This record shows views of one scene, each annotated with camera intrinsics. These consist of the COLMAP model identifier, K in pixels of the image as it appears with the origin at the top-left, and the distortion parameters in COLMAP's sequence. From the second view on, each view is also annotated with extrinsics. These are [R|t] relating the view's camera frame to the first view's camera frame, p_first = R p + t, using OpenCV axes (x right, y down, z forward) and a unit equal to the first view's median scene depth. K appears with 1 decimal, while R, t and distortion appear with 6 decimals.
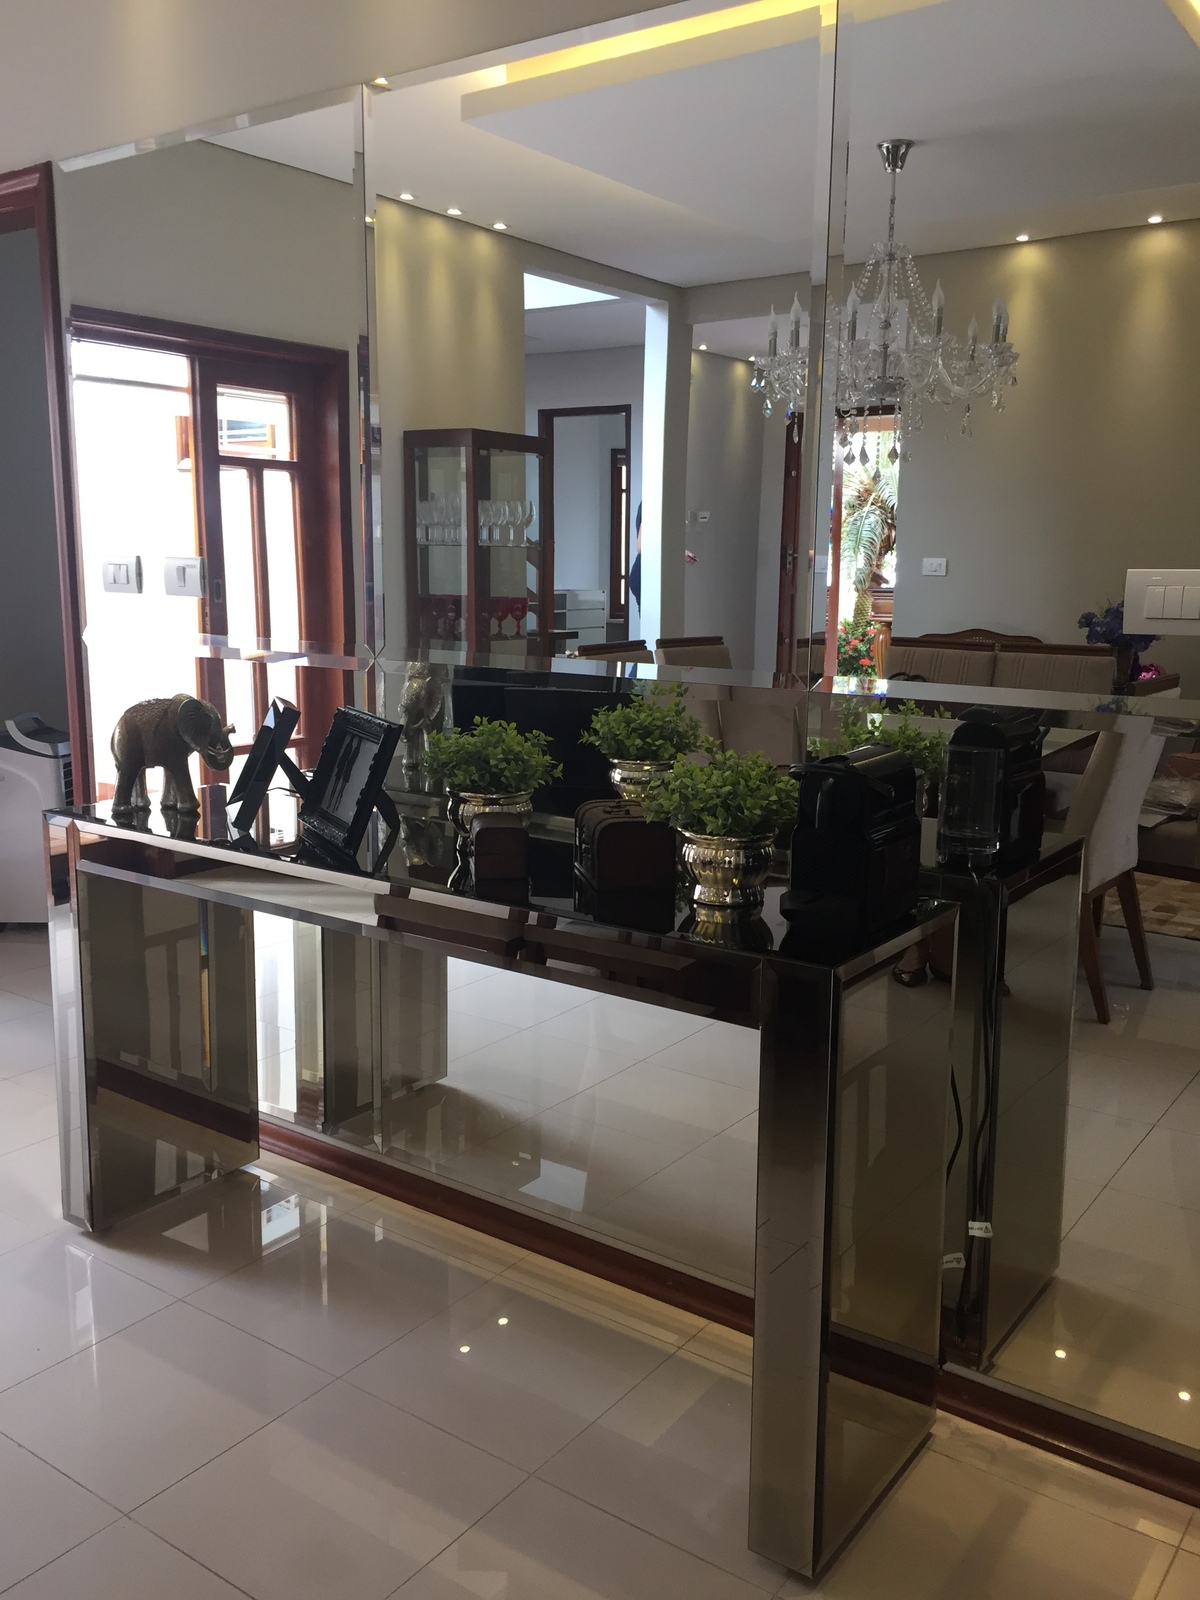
lens RADIAL K [[1371.0, 0, 605.8], [0, 1371.0, 810.4], [0, 0, 1]] dist [0.094571, -0.120662]
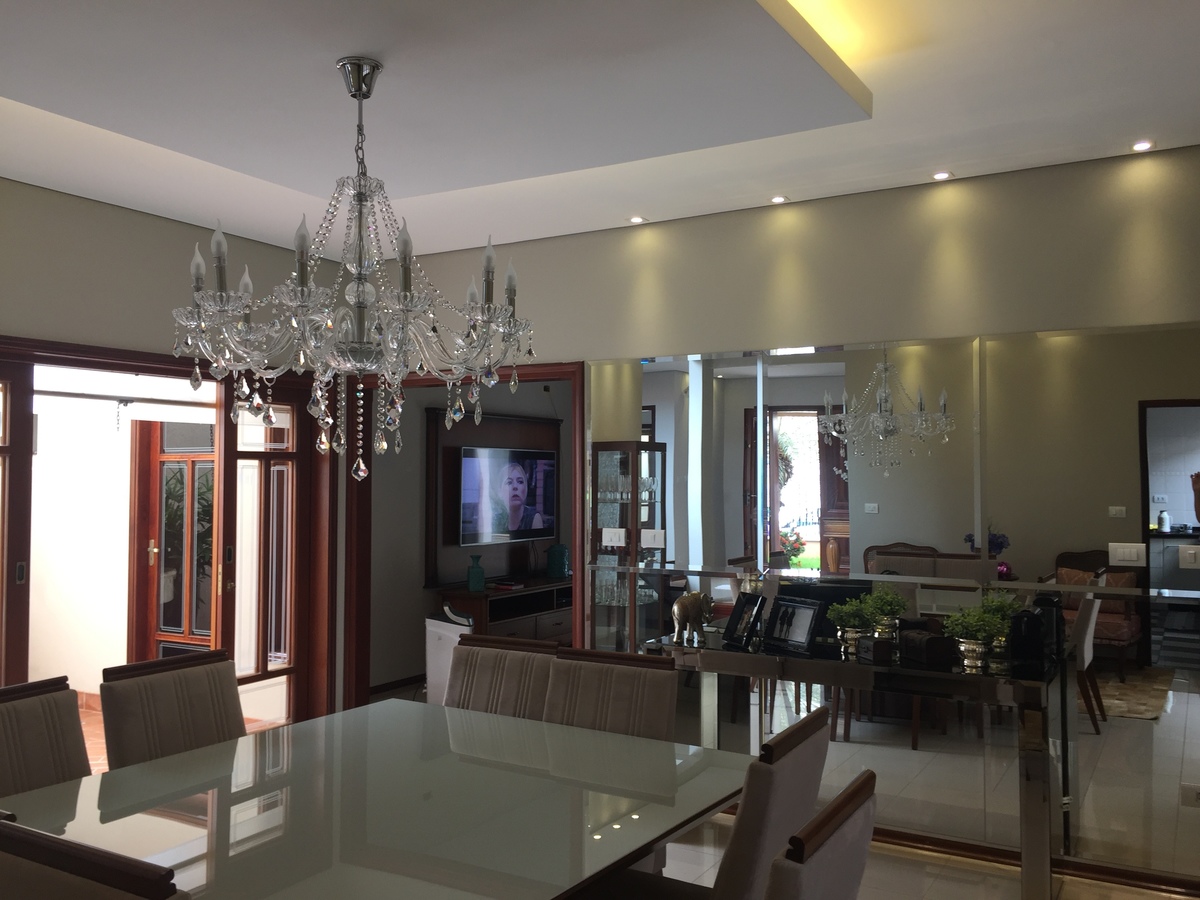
lens RADIAL K [[1028.3, 0, 600.0], [0, 1028.3, 450.0], [0, 0, 1]] dist [0.094571, -0.120662]
pose [[0.996363, -0.009750, 0.084649, -0.715682], [0.027201, 0.977847, -0.207544, 0.049339], [-0.080750, 0.209092, 0.974556, -0.900560]]
